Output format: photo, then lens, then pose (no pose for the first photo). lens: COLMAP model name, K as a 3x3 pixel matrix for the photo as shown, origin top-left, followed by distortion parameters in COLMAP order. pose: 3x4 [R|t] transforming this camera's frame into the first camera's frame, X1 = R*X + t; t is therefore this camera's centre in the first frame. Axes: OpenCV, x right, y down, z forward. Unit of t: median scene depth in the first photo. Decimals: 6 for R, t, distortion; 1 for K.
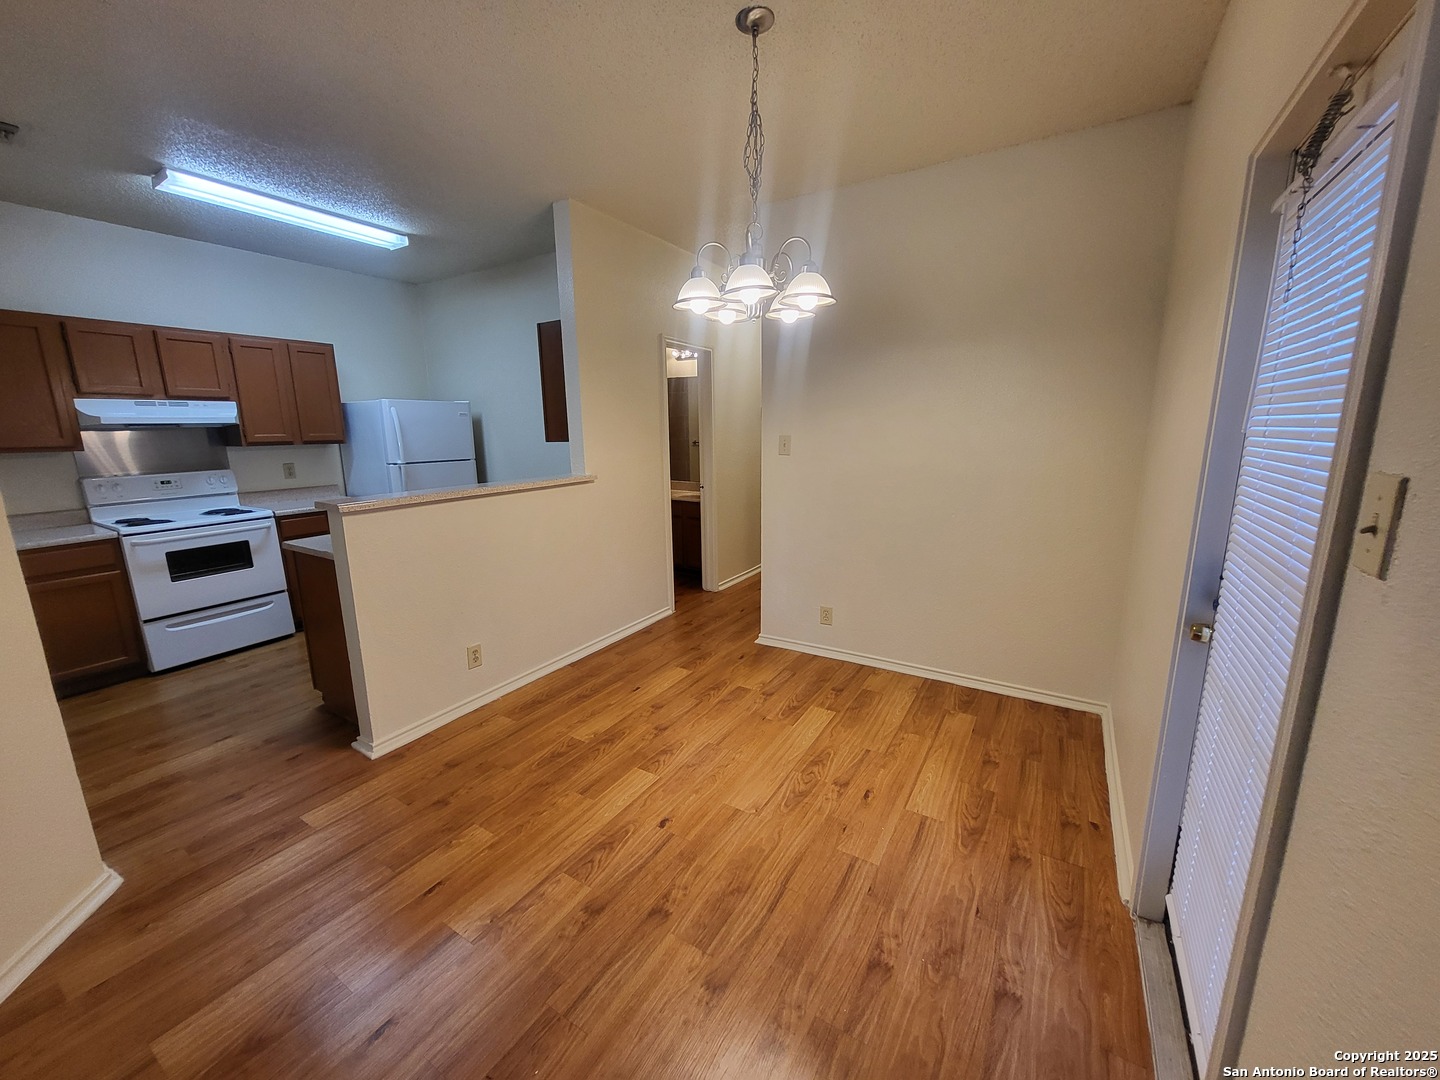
lens RADIAL K [[562.6, 0, 713.5], [0, 562.6, 543.1], [0, 0, 1]] dist [-0.000590, -0.000137]
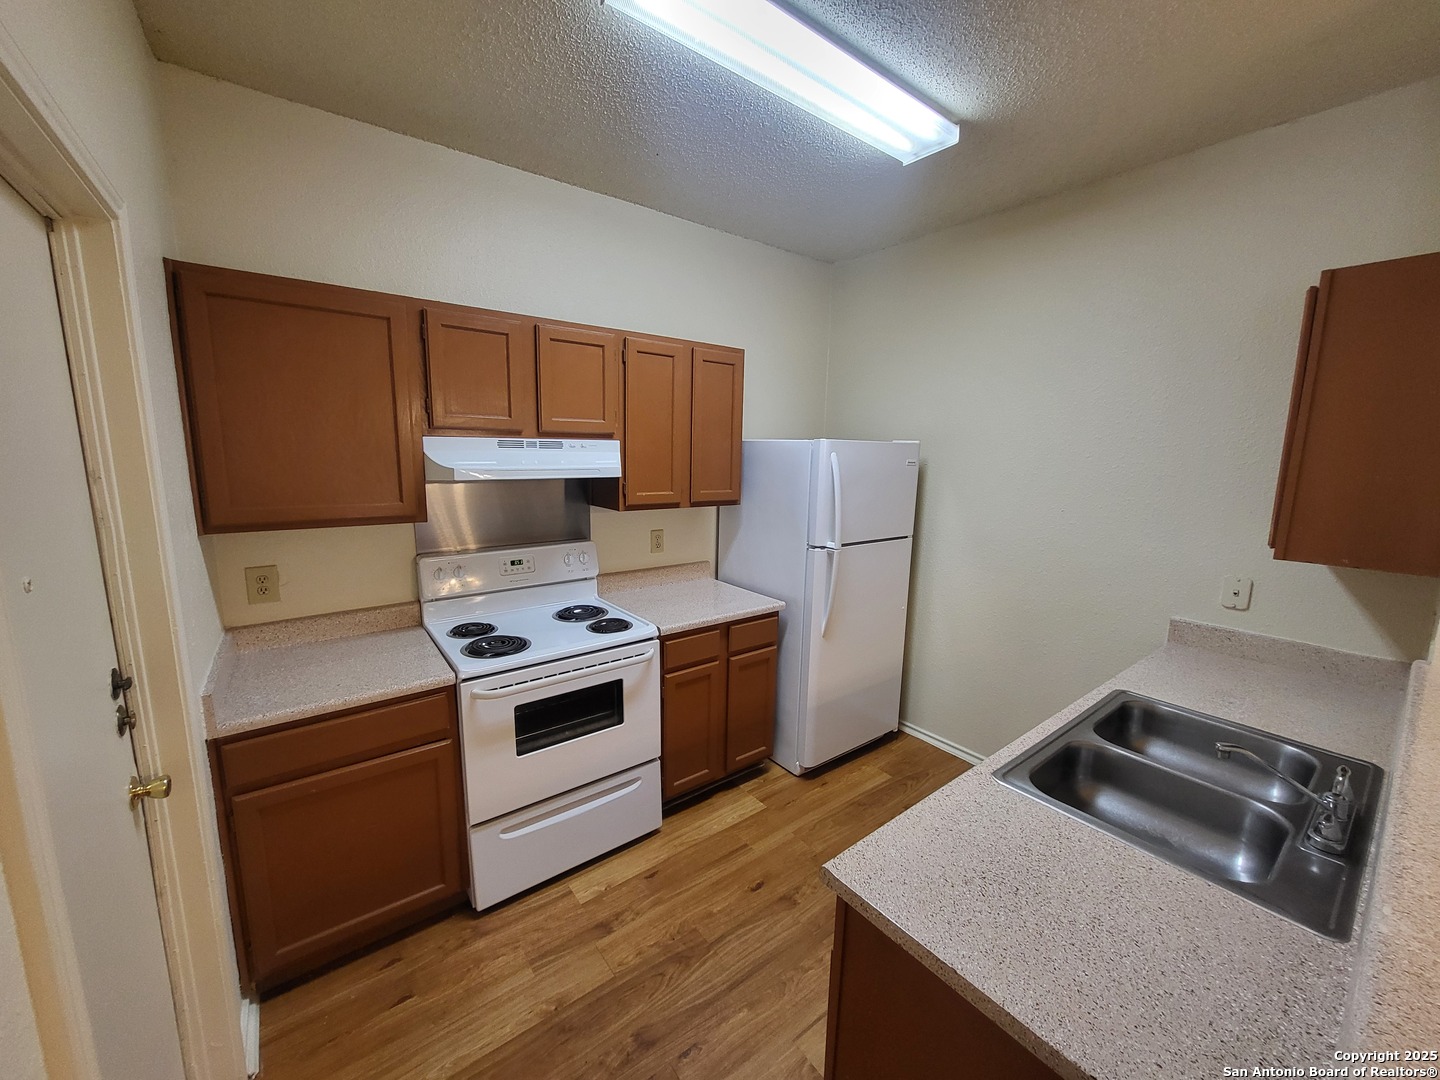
lens RADIAL K [[562.6, 0, 713.5], [0, 562.6, 543.1], [0, 0, 1]] dist [-0.000590, -0.000137]
pose [[0.932264, 0.088594, -0.350762, -0.568872], [-0.101685, 0.994634, -0.019041, -0.148903], [0.347193, 0.053418, 0.936271, 0.498603]]
